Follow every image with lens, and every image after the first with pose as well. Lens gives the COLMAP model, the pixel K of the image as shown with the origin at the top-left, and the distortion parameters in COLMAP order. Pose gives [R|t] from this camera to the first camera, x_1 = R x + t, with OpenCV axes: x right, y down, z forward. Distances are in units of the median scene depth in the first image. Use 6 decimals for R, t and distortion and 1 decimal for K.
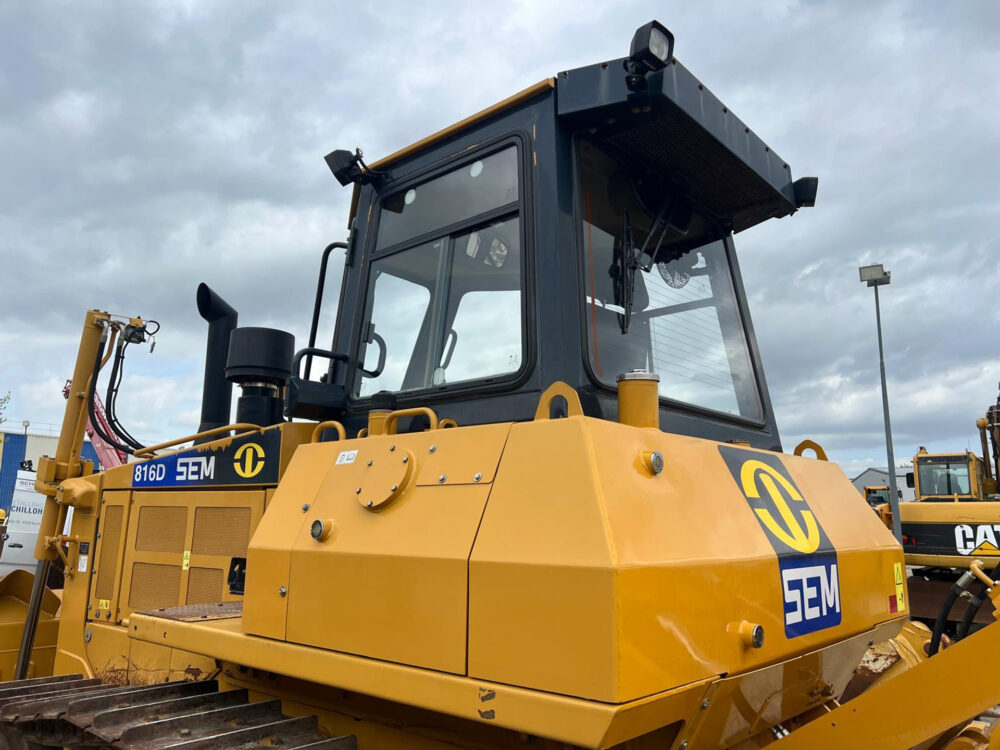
lens RADIAL K [[748.6, 0, 504.3], [0, 748.6, 380.6], [0, 0, 1]] dist [0.064818, -0.072254]
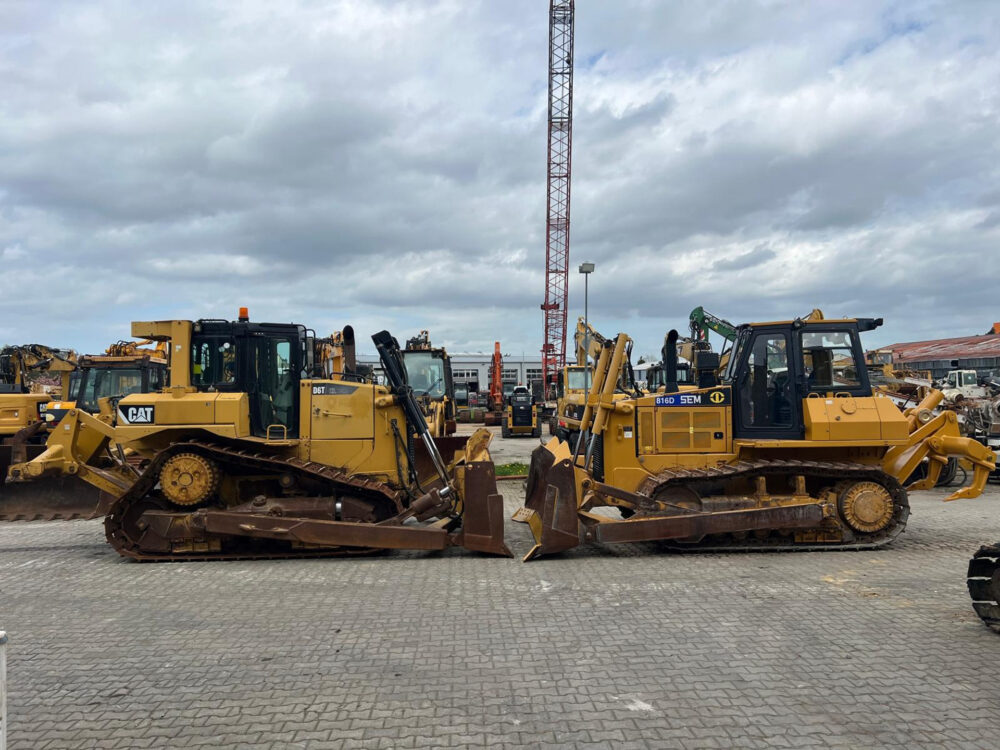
lens RADIAL K [[748.6, 0, 500.0], [0, 748.6, 376.9], [0, 0, 1]] dist [0.064818, -0.072254]
pose [[0.734827, -0.000265, 0.678255, -3.115098], [-0.103955, 0.988140, 0.113012, -0.235364], [-0.670241, -0.153553, 0.726084, -0.635114]]
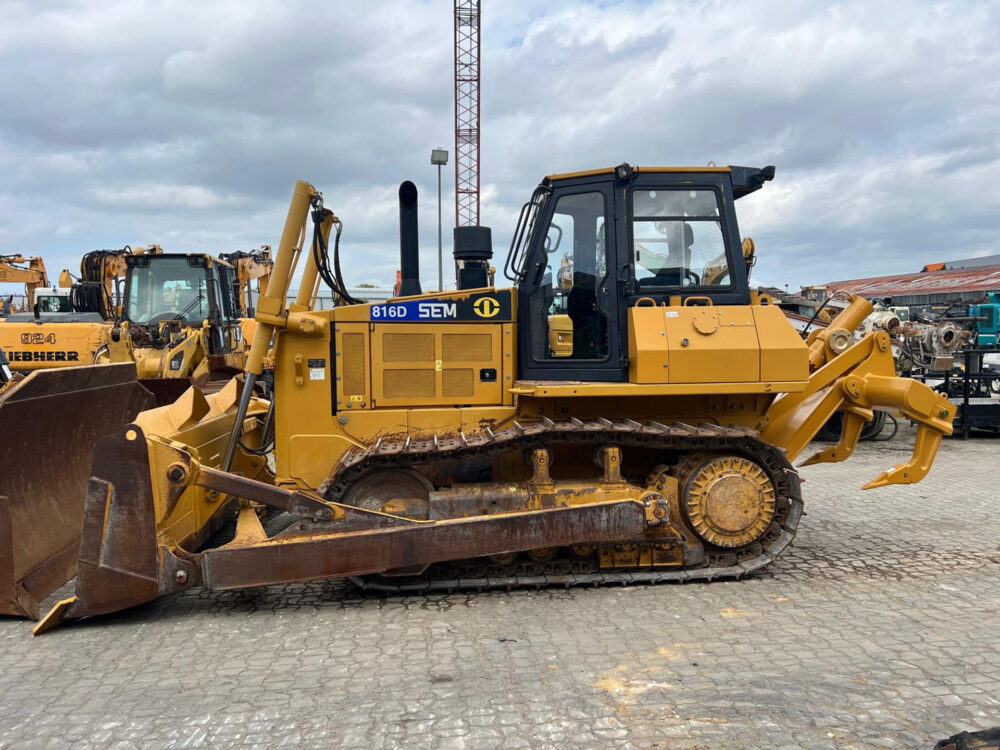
lens RADIAL K [[748.6, 0, 509.3], [0, 748.6, 374.9], [0, 0, 1]] dist [0.064818, -0.072254]
pose [[0.679763, -0.053182, 0.731501, -1.588789], [-0.117922, 0.976467, 0.180574, -0.060127], [-0.723890, -0.209007, 0.657494, -0.205065]]
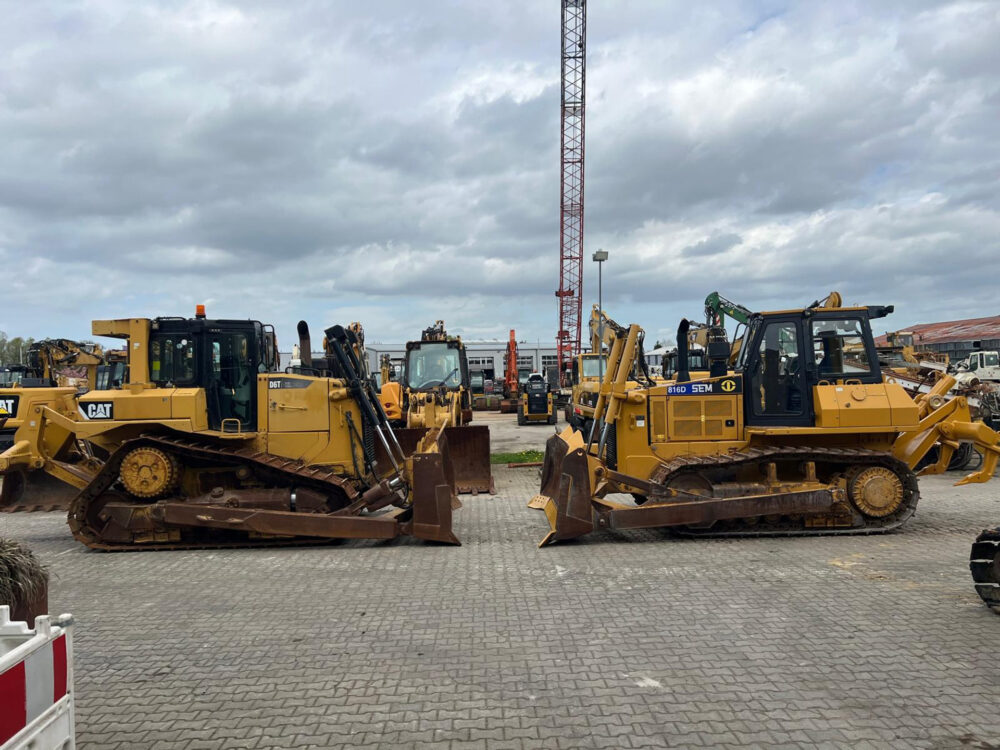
lens RADIAL K [[748.6, 0, 496.1], [0, 748.6, 381.1], [0, 0, 1]] dist [0.064818, -0.072254]
pose [[0.752244, -0.024929, 0.658413, -3.164089], [-0.088984, 0.986285, 0.139009, -0.266618], [-0.652848, -0.163157, 0.739709, -0.692199]]
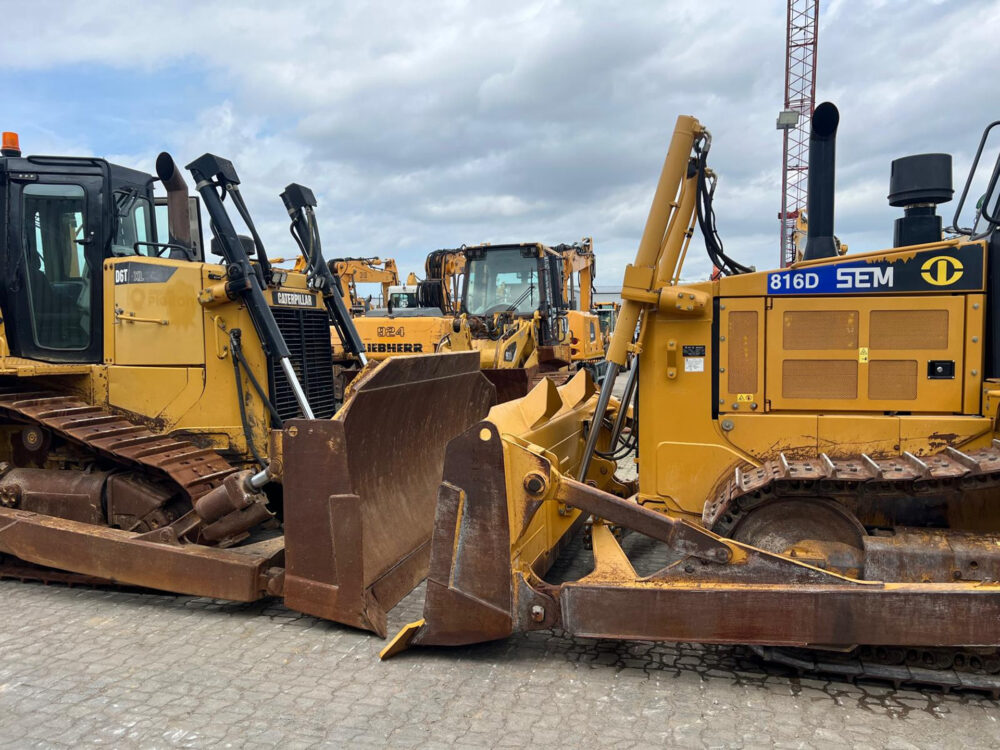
lens RADIAL K [[748.6, 0, 508.1], [0, 748.6, 380.0], [0, 0, 1]] dist [0.064818, -0.072254]
pose [[0.911574, -0.044883, 0.408678, -1.480543], [-0.053988, 0.972348, 0.227210, 0.037787], [-0.407575, -0.229183, 0.883944, 0.179559]]
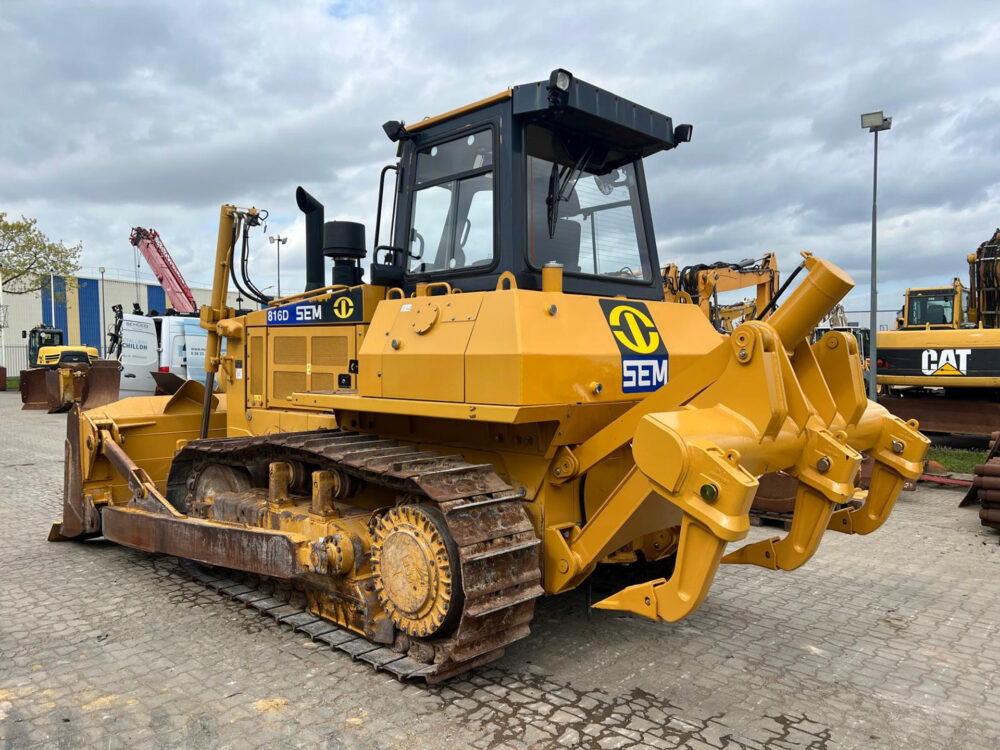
lens RADIAL K [[748.6, 0, 498.4], [0, 748.6, 382.2], [0, 0, 1]] dist [0.064818, -0.072254]
pose [[0.997640, -0.006990, -0.068305, 0.100877], [0.021535, 0.976461, 0.214615, -0.076500], [0.065197, -0.215580, 0.974307, -0.578394]]
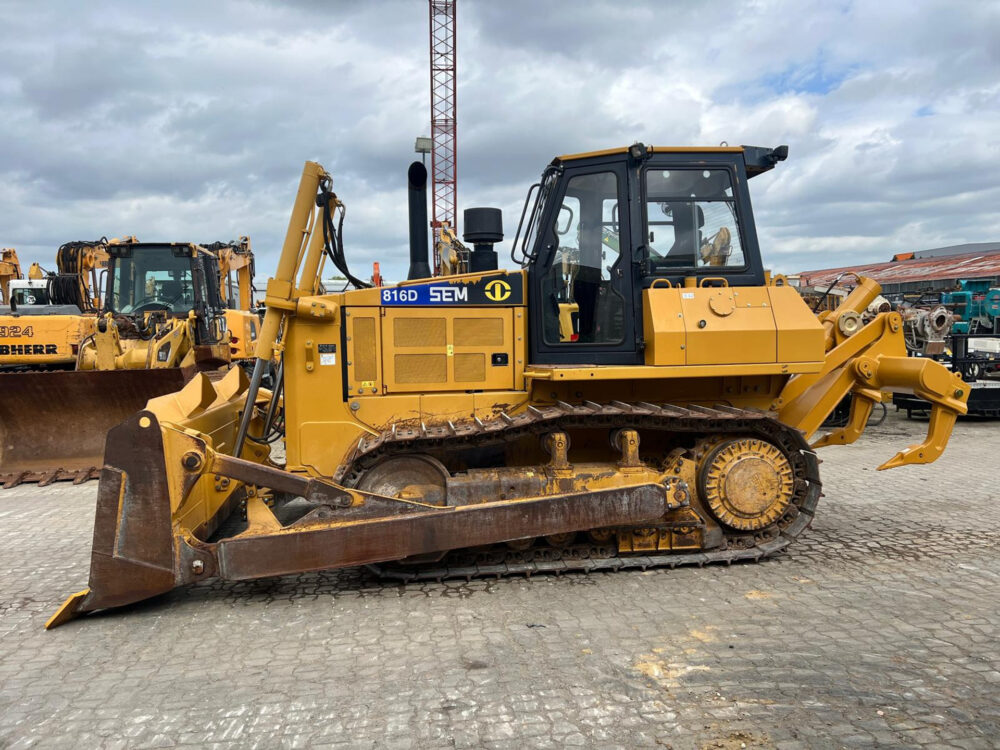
lens RADIAL K [[748.6, 0, 501.2], [0, 748.6, 372.9], [0, 0, 1]] dist [0.064818, -0.072254]
pose [[0.661307, -0.065223, 0.747274, -1.630951], [-0.113064, 0.976164, 0.185258, -0.027734], [-0.741545, -0.207002, 0.638170, -0.127979]]
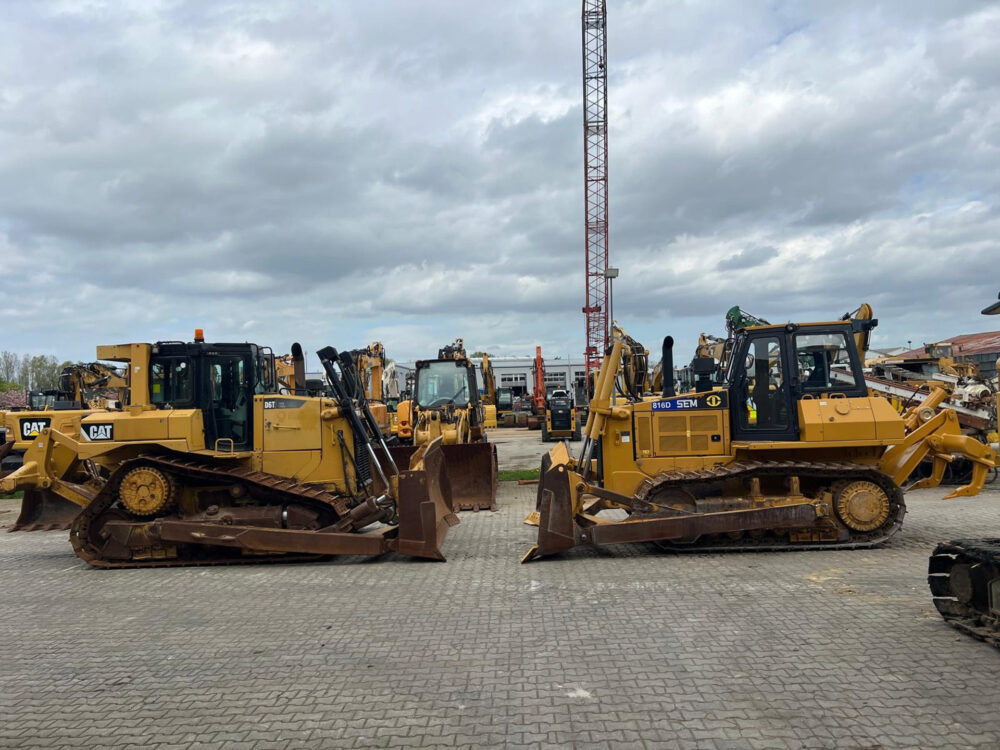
lens RADIAL K [[748.6, 0, 501.1], [0, 748.6, 376.9], [0, 0, 1]] dist [0.064818, -0.072254]
pose [[0.780659, -0.016614, 0.624736, -3.034660], [-0.070662, 0.990890, 0.114650, -0.295761], [-0.620949, -0.133648, 0.772373, -0.878691]]
